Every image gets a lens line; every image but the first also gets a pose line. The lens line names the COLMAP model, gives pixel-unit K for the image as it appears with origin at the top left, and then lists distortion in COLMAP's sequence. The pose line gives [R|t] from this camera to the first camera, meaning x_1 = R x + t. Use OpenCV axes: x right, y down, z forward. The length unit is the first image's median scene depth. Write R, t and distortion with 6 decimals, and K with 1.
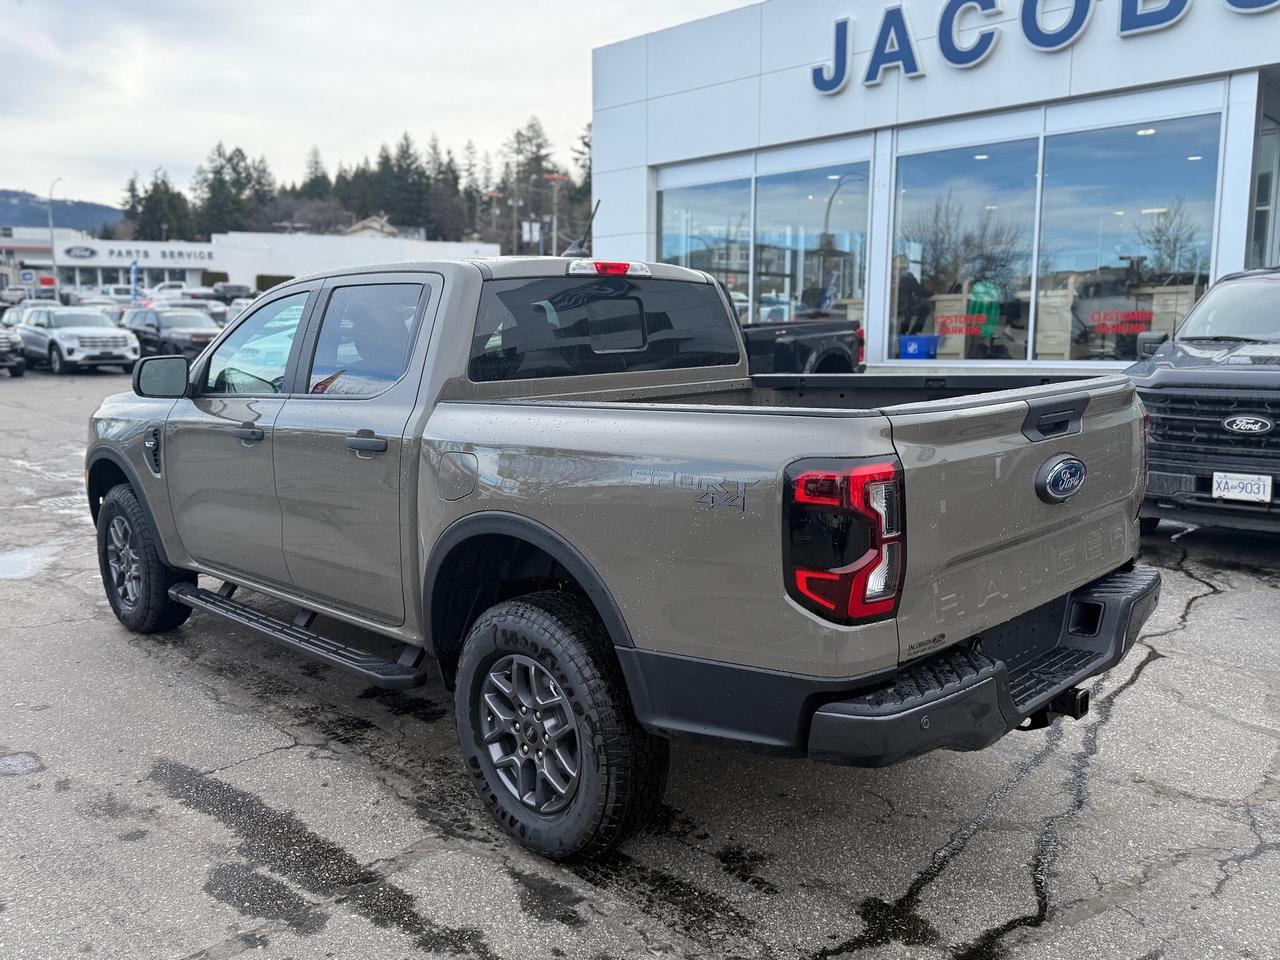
lens RADIAL K [[1024.3, 0, 640.0], [0, 1024.3, 480.0], [0, 0, 1]] dist [0.011979, -0.008751]
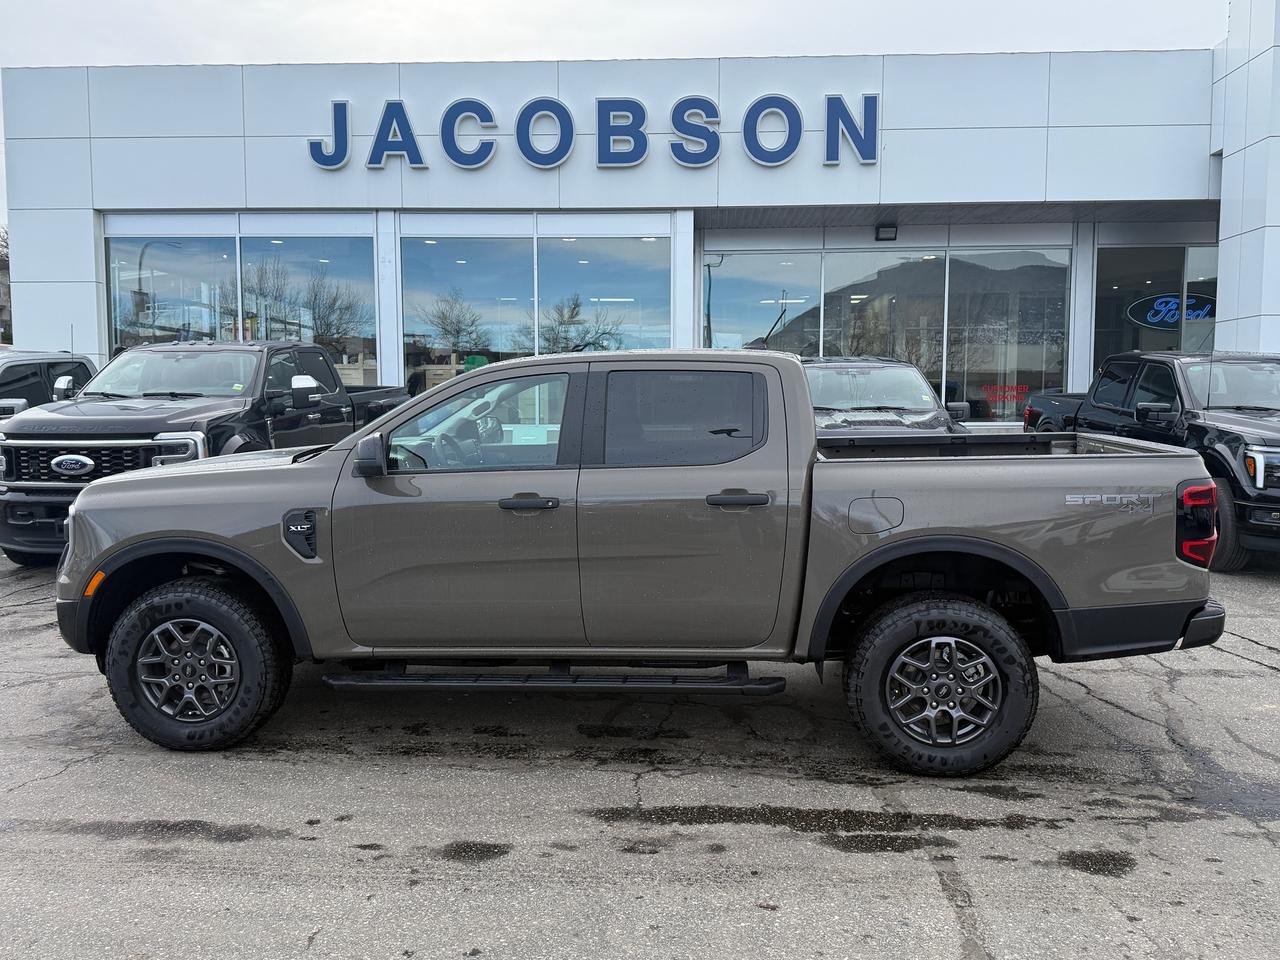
lens RADIAL K [[1011.8, 0, 640.0], [0, 1011.8, 480.0], [0, 0, 1]] dist [0.161668, -0.324222]
pose [[0.762937, -0.047391, 0.644733, -1.011246], [0.085247, 0.995976, -0.027667, -0.031698], [-0.640827, 0.076070, 0.763907, 0.114193]]
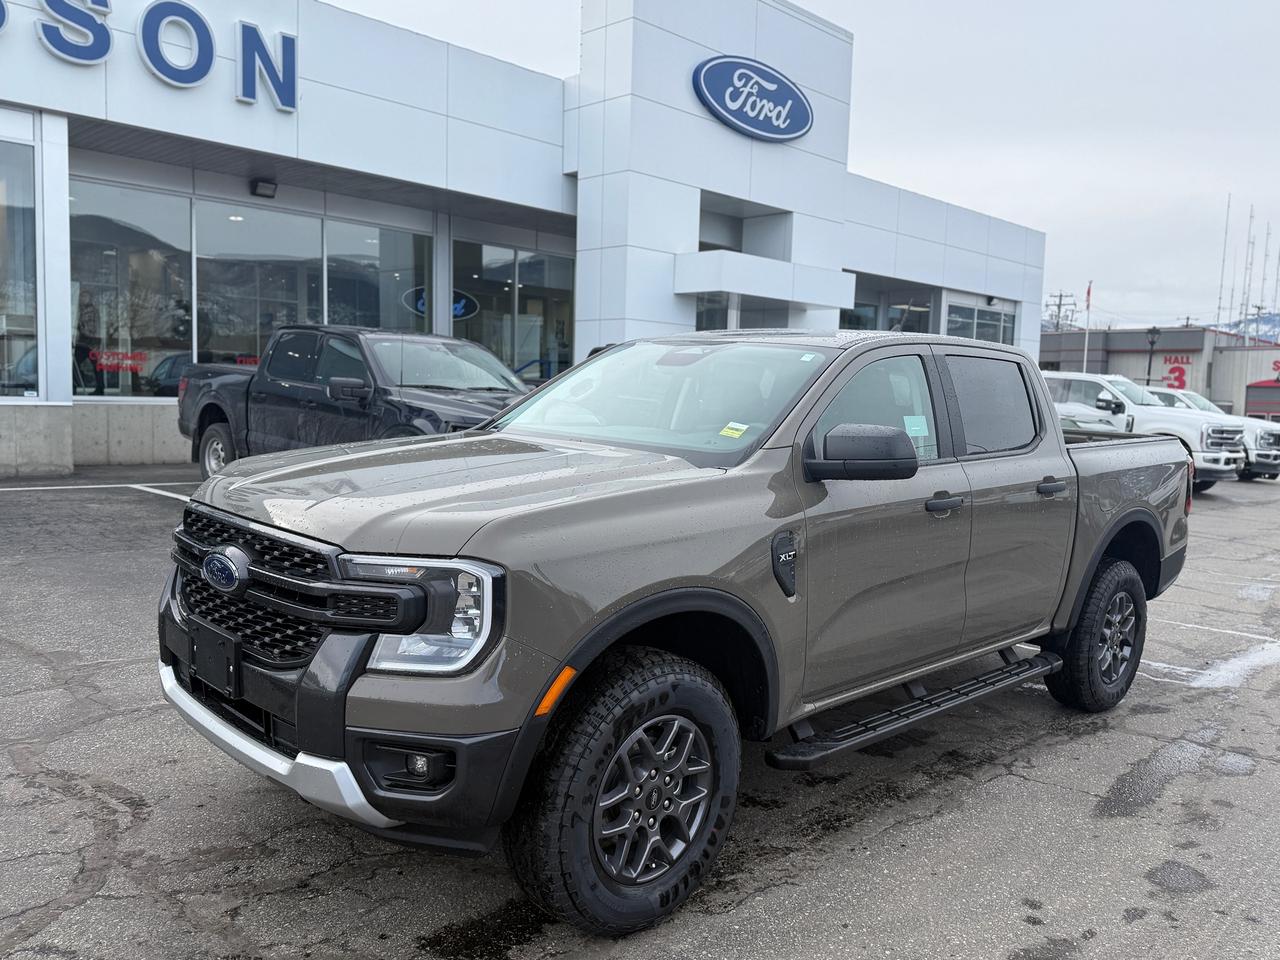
lens RADIAL K [[1032.6, 0, 640.0], [0, 1032.6, 480.0], [0, 0, 1]] dist [0.000379, -0.010167]
pose [[0.012190, -0.082039, 0.996555, -1.364949], [0.101582, 0.991574, 0.080386, -0.174778], [-0.994752, 0.100252, 0.020421, 1.300467]]
